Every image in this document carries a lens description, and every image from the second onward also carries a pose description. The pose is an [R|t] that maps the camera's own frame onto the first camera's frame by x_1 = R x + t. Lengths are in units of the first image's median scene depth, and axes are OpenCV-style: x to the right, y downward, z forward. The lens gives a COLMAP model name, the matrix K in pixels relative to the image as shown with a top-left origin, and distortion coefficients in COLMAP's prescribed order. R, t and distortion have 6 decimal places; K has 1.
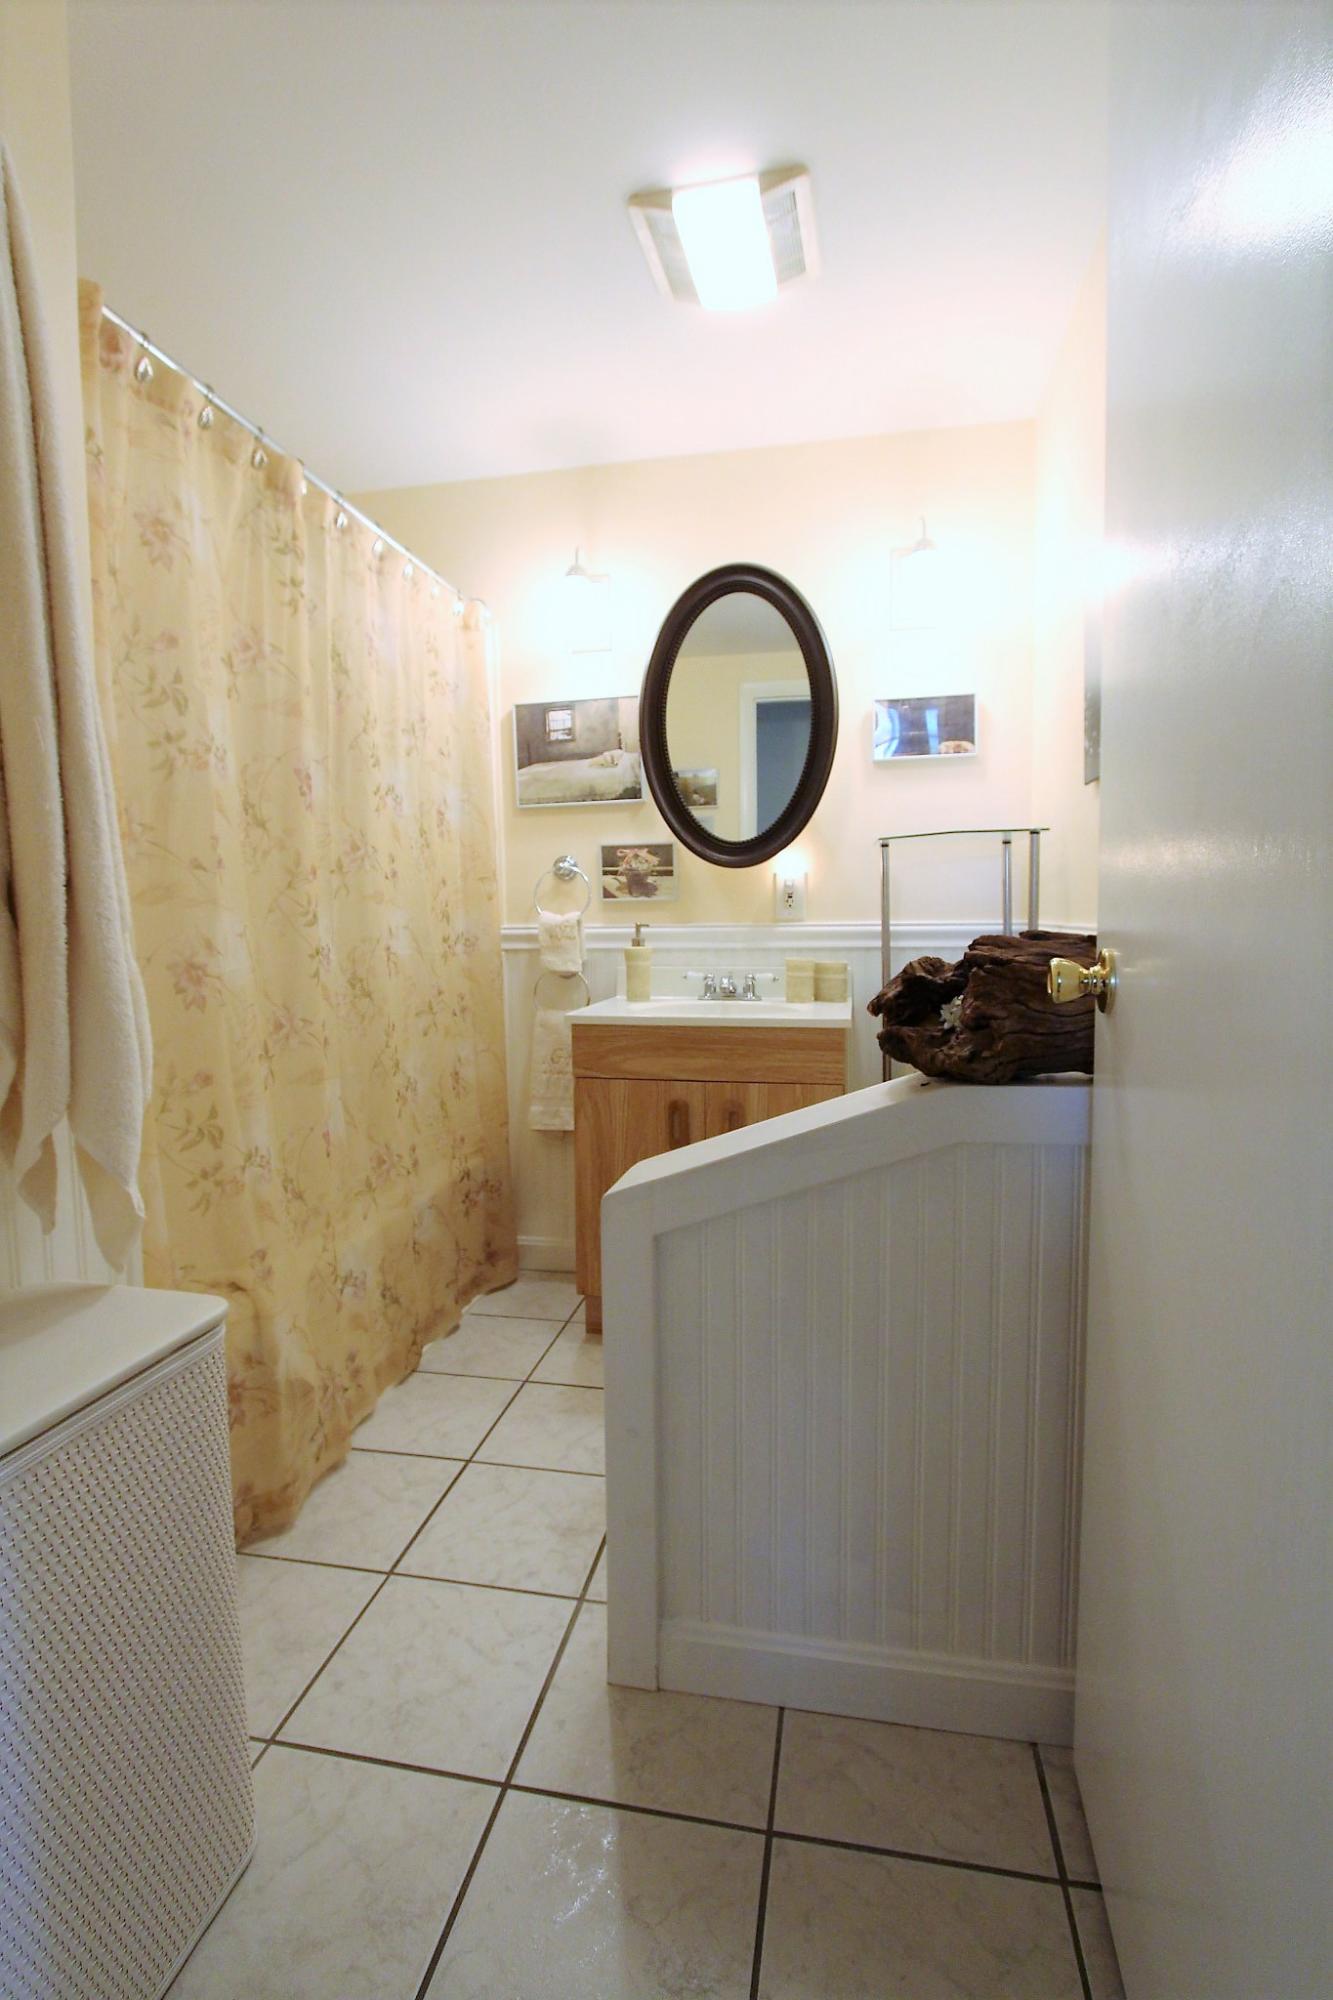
lens RADIAL K [[937.2, 0, 659.9], [0, 937.2, 993.3], [0, 0, 1]] dist [-0.018825, 0.003560]
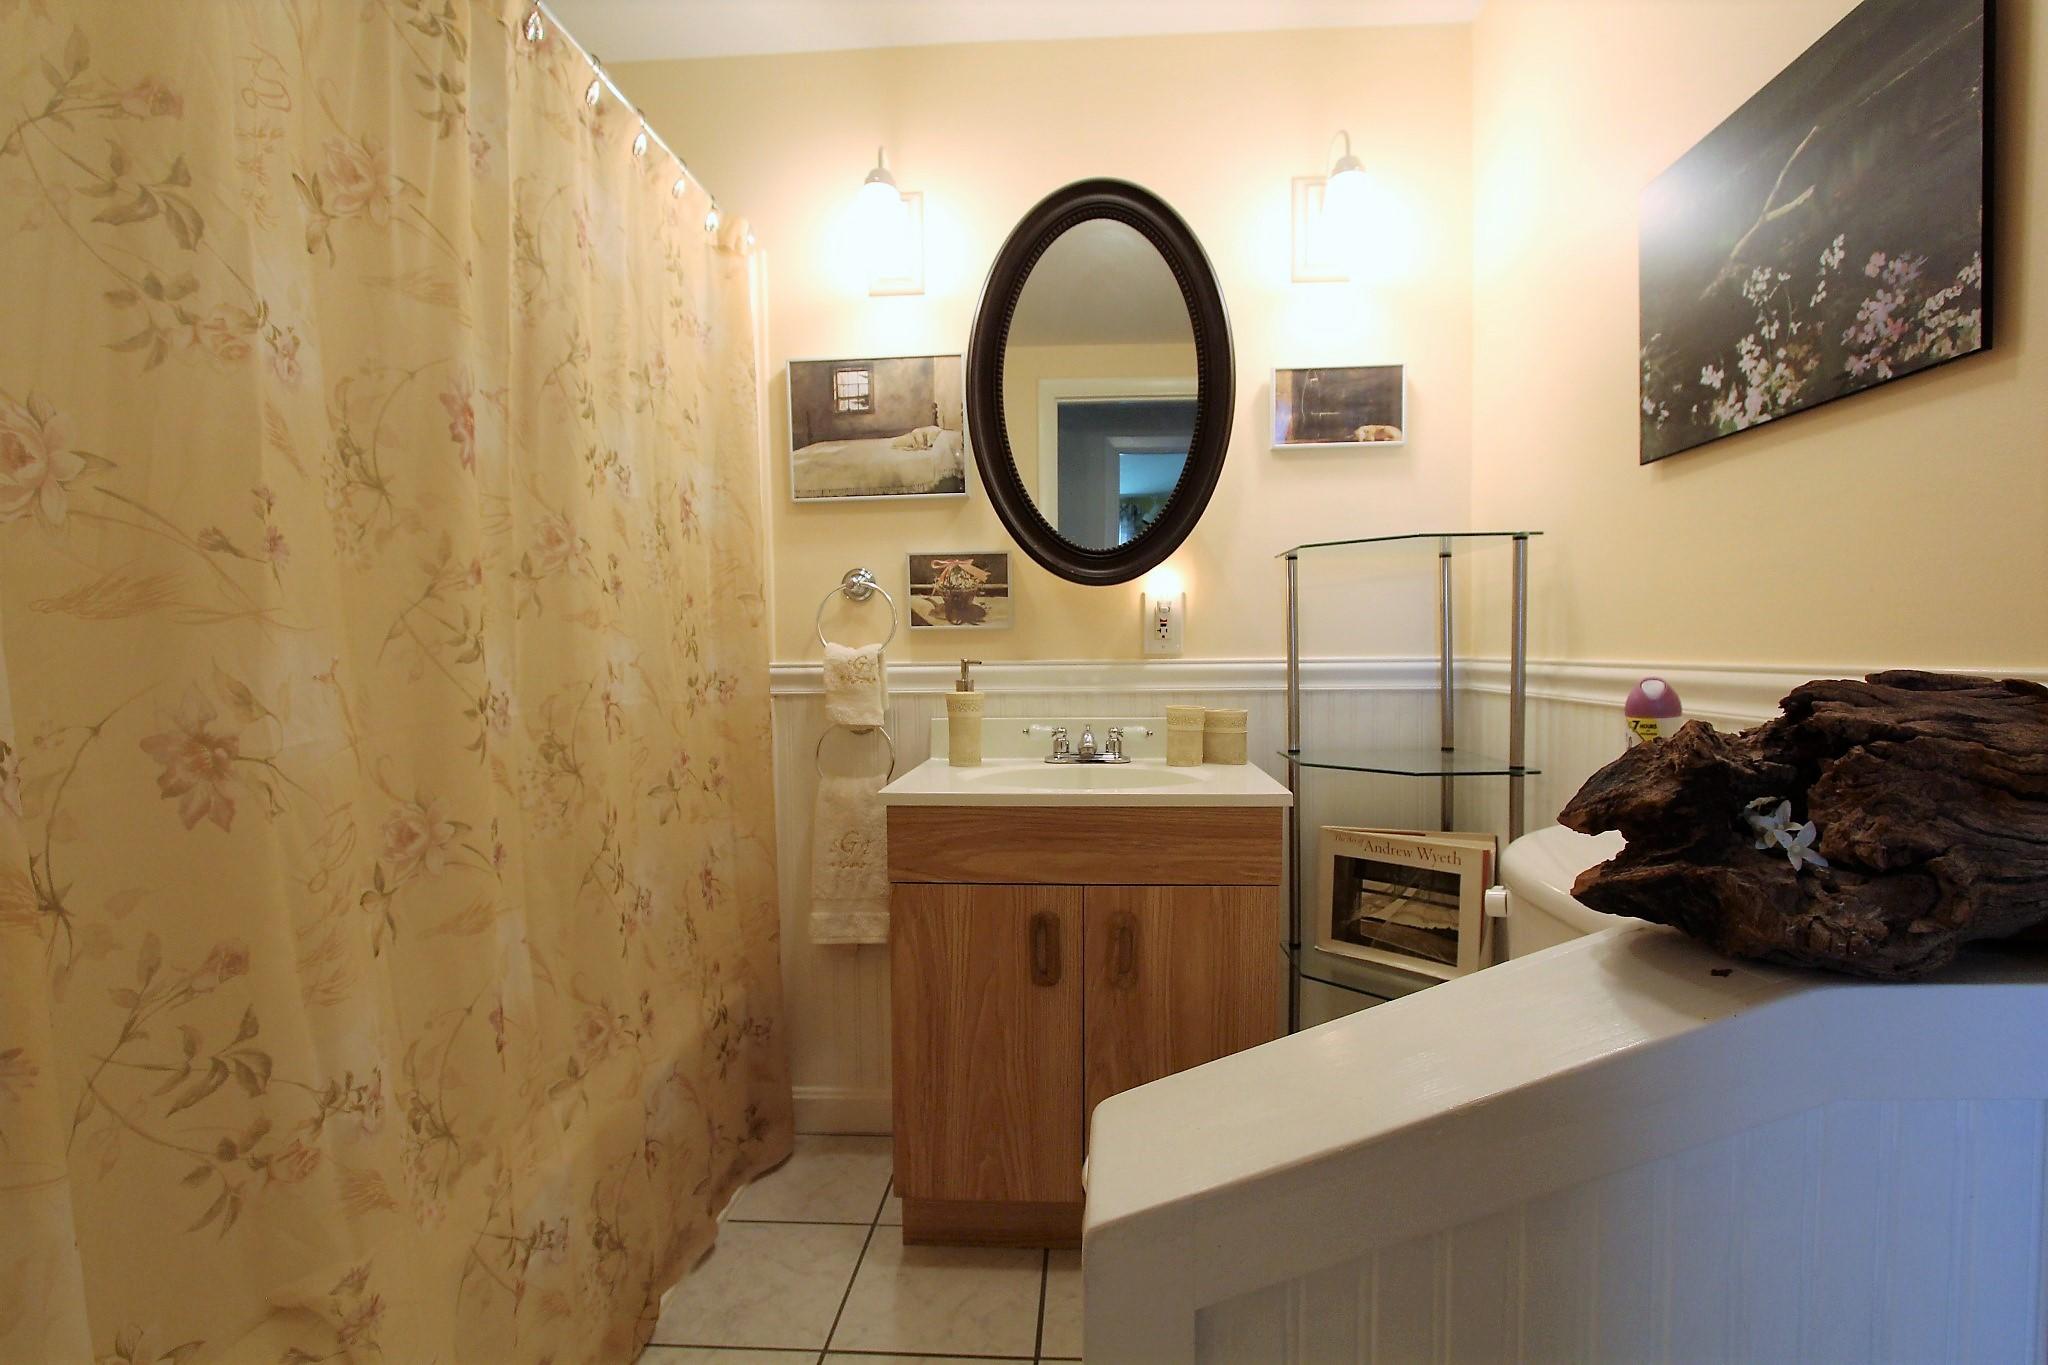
lens RADIAL K [[959.7, 0, 1035.2], [0, 959.7, 701.2], [0, 0, 1]] dist [-0.018825, 0.003560]
pose [[0.990027, -0.004613, 0.140801, -0.085538], [0.009170, 0.999454, -0.031733, -0.020175], [-0.140577, 0.032708, 0.989529, 0.288597]]
